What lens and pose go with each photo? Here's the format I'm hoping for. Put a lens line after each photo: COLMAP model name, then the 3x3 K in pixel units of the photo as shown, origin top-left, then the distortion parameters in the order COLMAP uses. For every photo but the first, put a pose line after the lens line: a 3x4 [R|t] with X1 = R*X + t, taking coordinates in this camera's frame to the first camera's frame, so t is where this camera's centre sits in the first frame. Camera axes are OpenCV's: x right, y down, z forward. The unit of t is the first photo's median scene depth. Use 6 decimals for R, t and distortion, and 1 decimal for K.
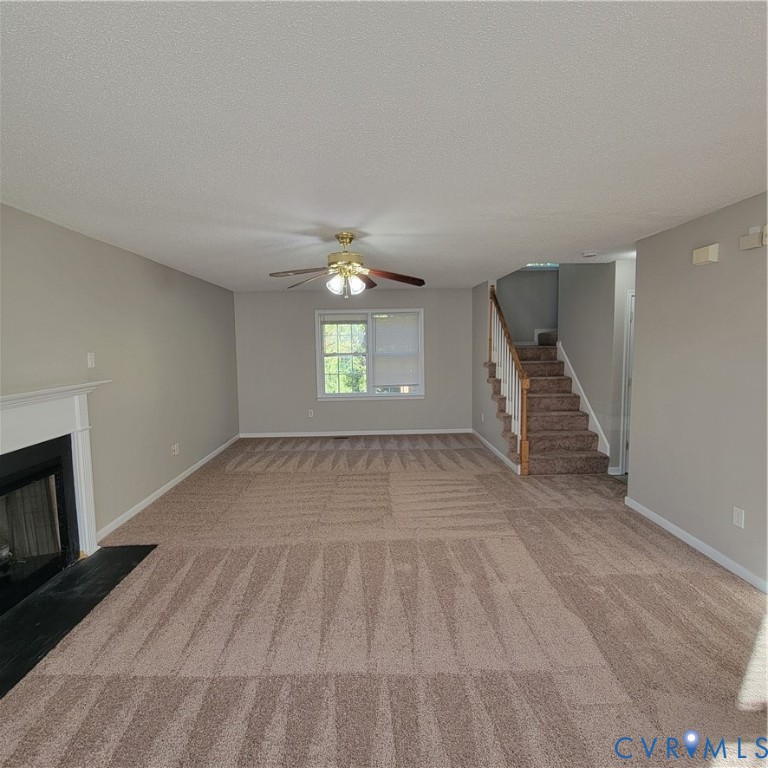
lens RADIAL K [[432.6, 0, 384.0], [0, 432.6, 384.0], [0, 0, 1]] dist [-0.002136, -0.001579]
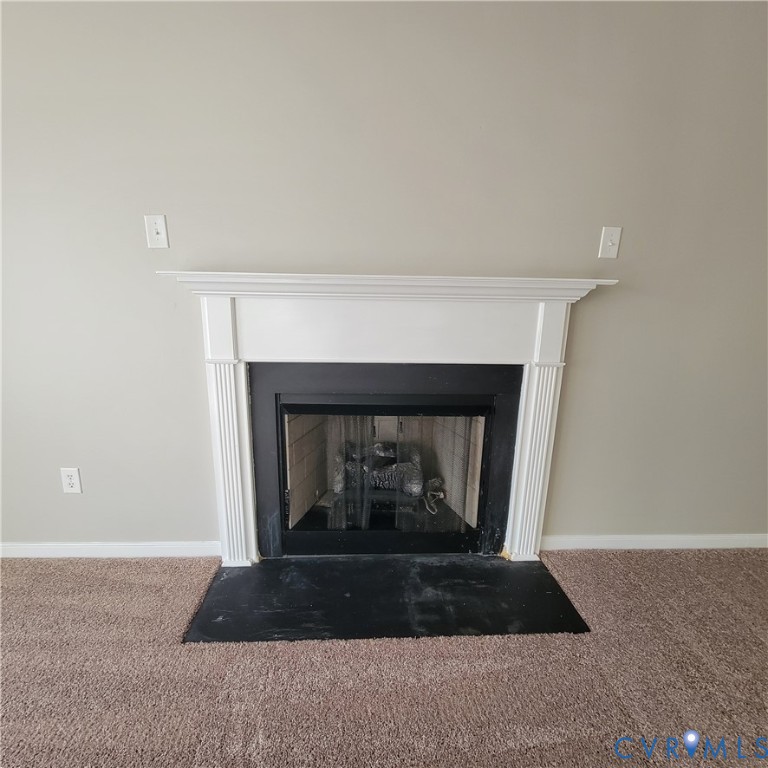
lens RADIAL K [[432.6, 0, 384.0], [0, 432.6, 384.0], [0, 0, 1]] dist [-0.002136, -0.001579]
pose [[0.006662, 0.247914, -0.968759, -0.135197], [-0.116259, 0.962403, 0.245488, 0.015182], [0.993197, 0.110991, 0.035234, 0.776231]]
